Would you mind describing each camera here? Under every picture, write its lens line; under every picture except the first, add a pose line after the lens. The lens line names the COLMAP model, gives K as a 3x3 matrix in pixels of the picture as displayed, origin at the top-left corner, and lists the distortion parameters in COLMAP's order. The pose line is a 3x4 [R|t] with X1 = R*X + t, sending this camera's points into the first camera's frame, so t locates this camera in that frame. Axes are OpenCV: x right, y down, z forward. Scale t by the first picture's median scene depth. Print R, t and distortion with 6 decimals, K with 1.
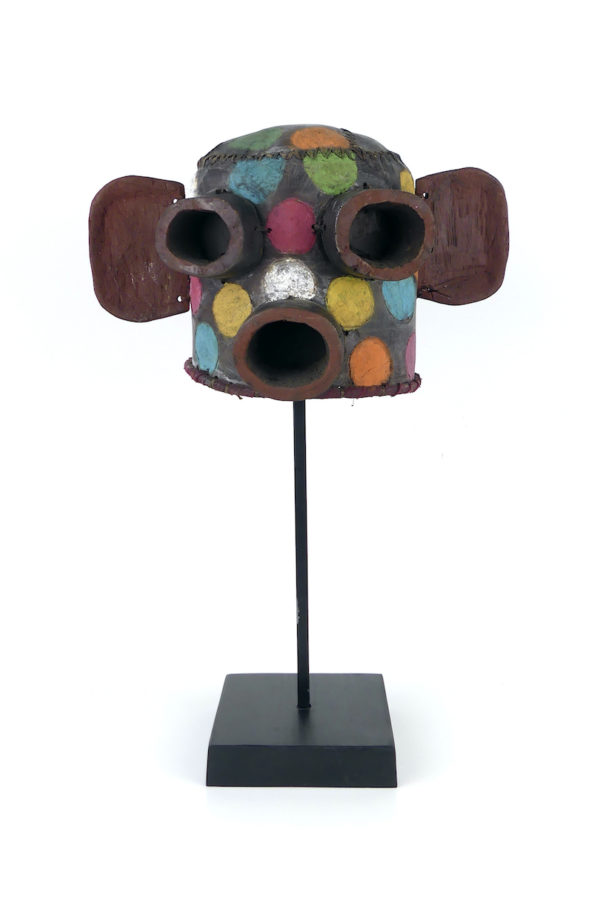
lens RADIAL K [[1211.8, 0, 300.0], [0, 1211.8, 450.0], [0, 0, 1]] dist [-0.016764, -0.009288]
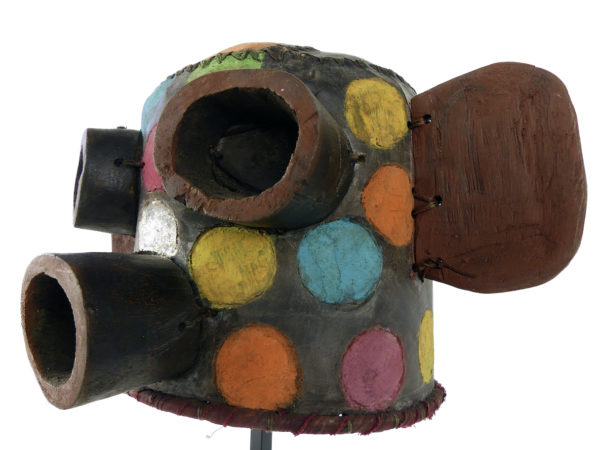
lens RADIAL K [[519.5, 0, 280.6], [0, 519.5, 227.1], [0, 0, 1]] dist [-0.015594, -0.002562]
pose [[0.740337, -0.037963, -0.671164, 0.246152], [-0.167179, 0.956639, -0.238520, -0.081310], [0.651117, 0.288790, 0.701888, 0.828011]]
